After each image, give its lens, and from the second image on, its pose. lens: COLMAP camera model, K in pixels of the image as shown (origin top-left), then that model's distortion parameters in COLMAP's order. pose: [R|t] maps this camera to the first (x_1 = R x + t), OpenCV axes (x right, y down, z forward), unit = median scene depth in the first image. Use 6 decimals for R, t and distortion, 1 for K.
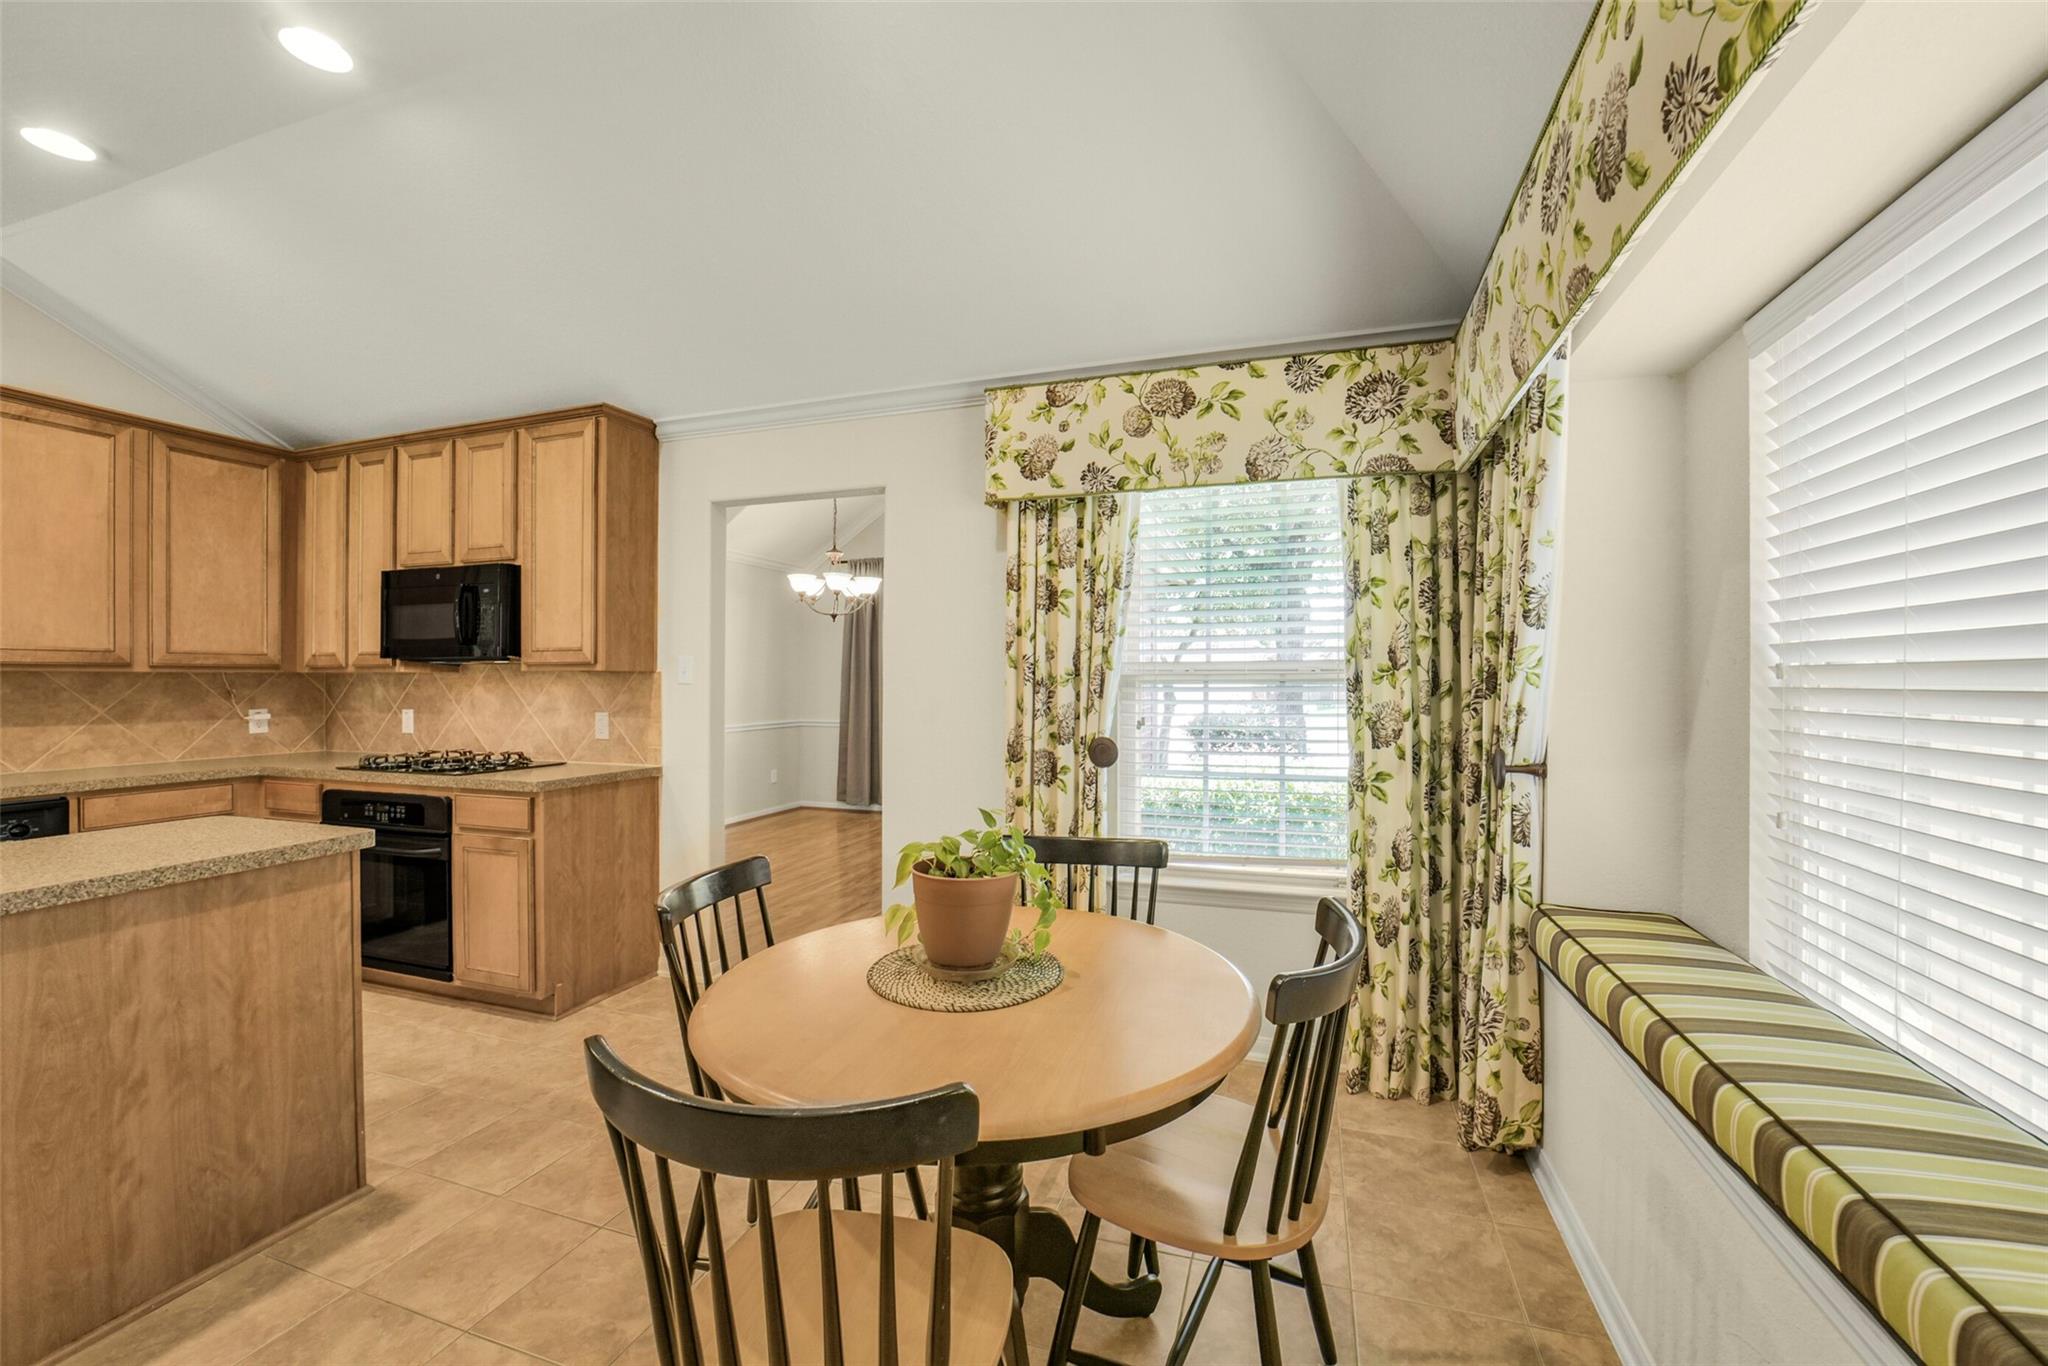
lens RADIAL K [[830.2, 0, 1035.1], [0, 830.2, 677.0], [0, 0, 1]] dist [-0.038517, 0.009220]
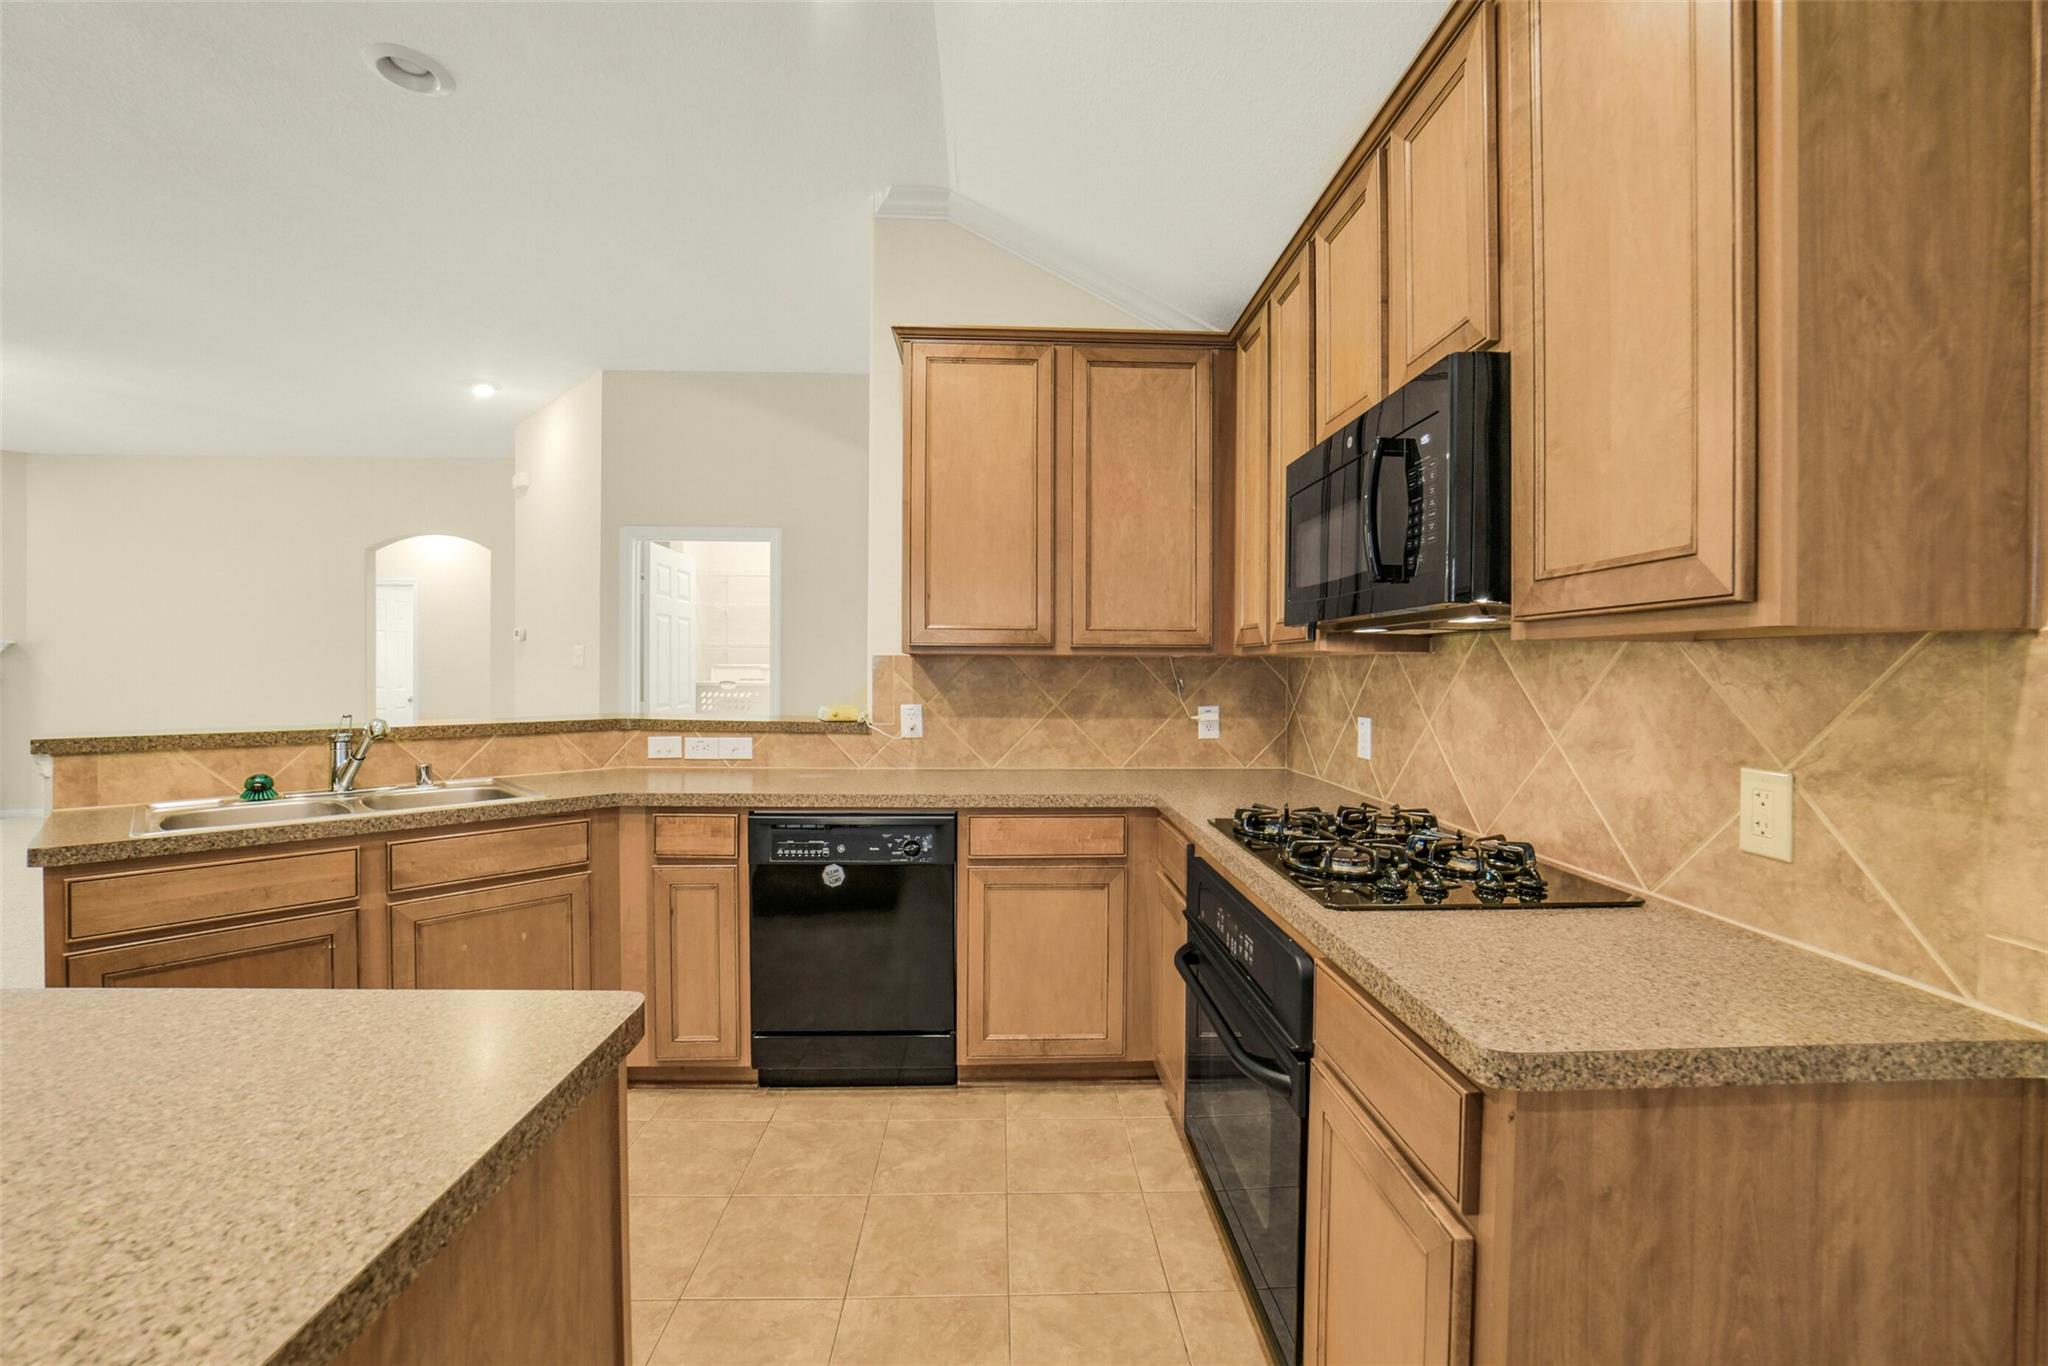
lens RADIAL K [[830.2, 0, 1035.1], [0, 830.2, 677.0], [0, 0, 1]] dist [-0.038517, 0.009220]
pose [[0.365410, 0.012542, -0.930762, -0.351930], [-0.003968, 0.999921, 0.011917, 0.005190], [0.930838, -0.000661, 0.365431, 0.645918]]
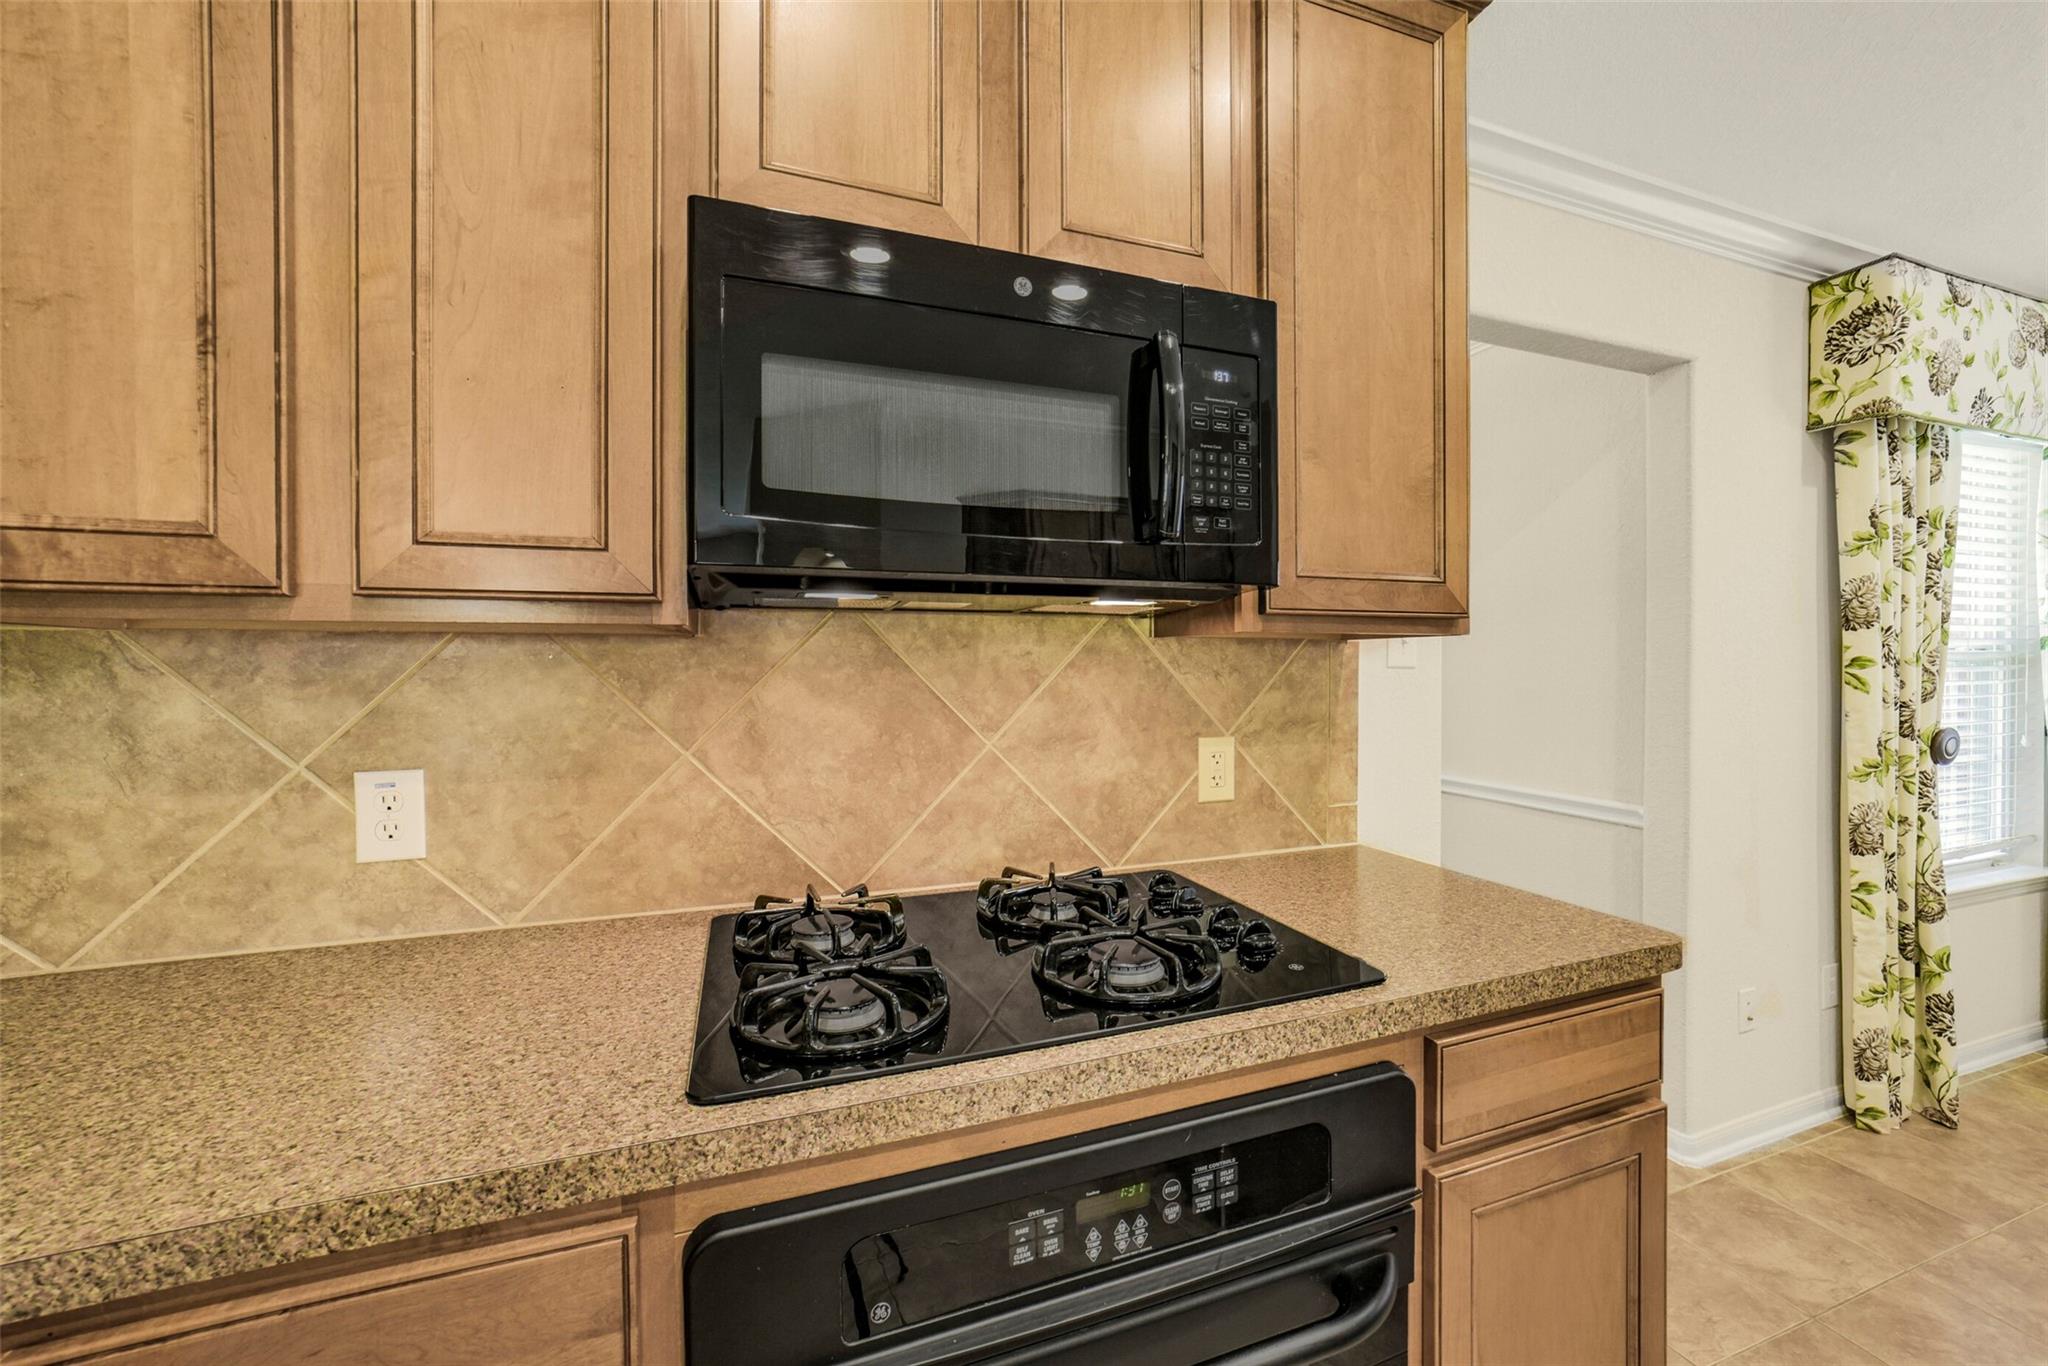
lens RADIAL K [[796.8, 0, 1025.3], [0, 796.8, 674.0], [0, 0, 1]] dist [-0.020596, 0.007441]
pose [[0.776212, -0.009335, 0.630403, -0.881751], [0.001797, 0.999919, 0.012593, 0.005951], [-0.630470, -0.008642, 0.776166, 0.768433]]
